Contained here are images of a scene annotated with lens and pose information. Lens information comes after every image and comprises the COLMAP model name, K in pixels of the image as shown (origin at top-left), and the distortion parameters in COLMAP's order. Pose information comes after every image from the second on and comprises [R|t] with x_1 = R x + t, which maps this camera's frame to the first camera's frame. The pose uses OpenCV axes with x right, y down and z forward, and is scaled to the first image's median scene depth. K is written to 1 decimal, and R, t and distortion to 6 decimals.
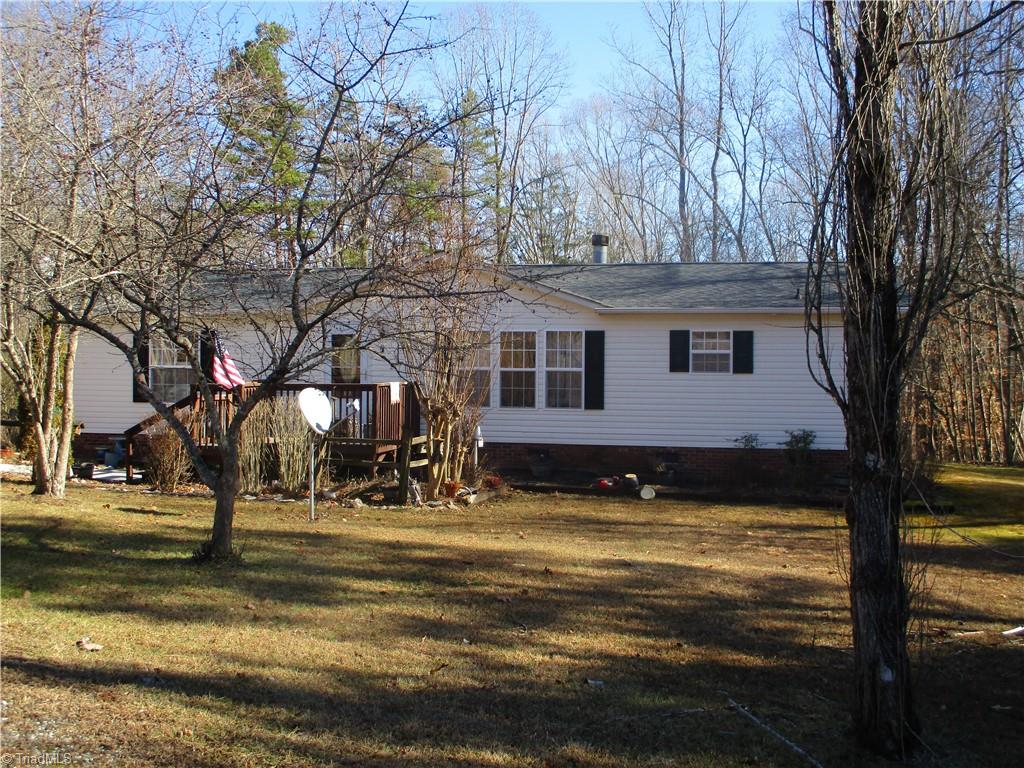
lens RADIAL K [[1137.4, 0, 512.0], [0, 1137.4, 384.0], [0, 0, 1]] dist [-0.067448, -0.022080]
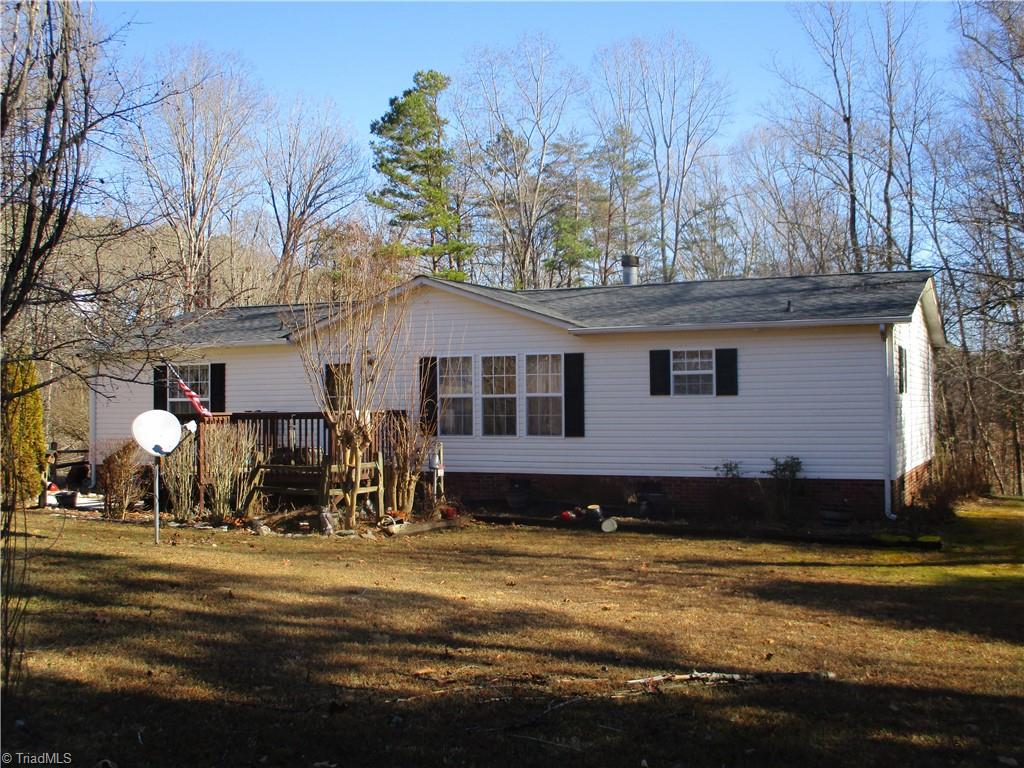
lens RADIAL K [[1137.4, 0, 512.0], [0, 1137.4, 384.0], [0, 0, 1]] dist [-0.067448, -0.022080]
pose [[0.977417, -0.018432, -0.210516, 0.224584], [0.010262, 0.999154, -0.039836, 0.015959], [0.211072, 0.036776, 0.976778, 0.071427]]
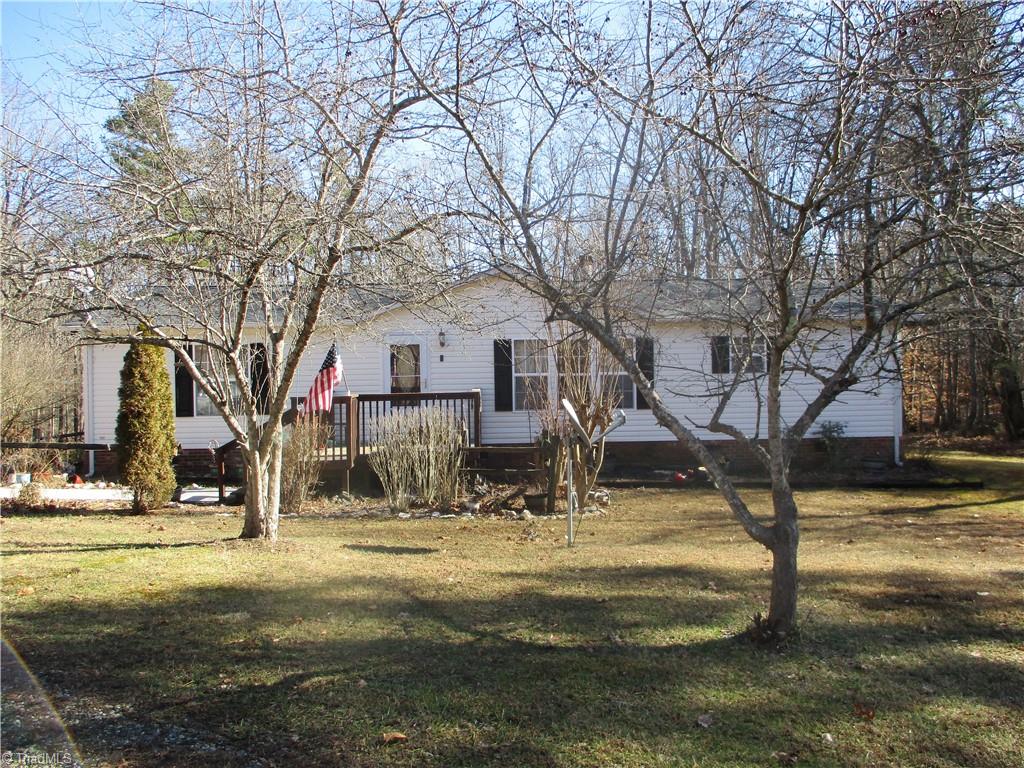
lens RADIAL K [[851.5, 0, 512.0], [0, 851.5, 384.0], [0, 0, 1]] dist [-0.037252, 0.000140]
pose [[0.968554, -0.026271, 0.247412, -0.262068], [0.026426, 0.999647, 0.002692, -0.007646], [-0.247395, 0.003931, 0.968907, 0.235831]]
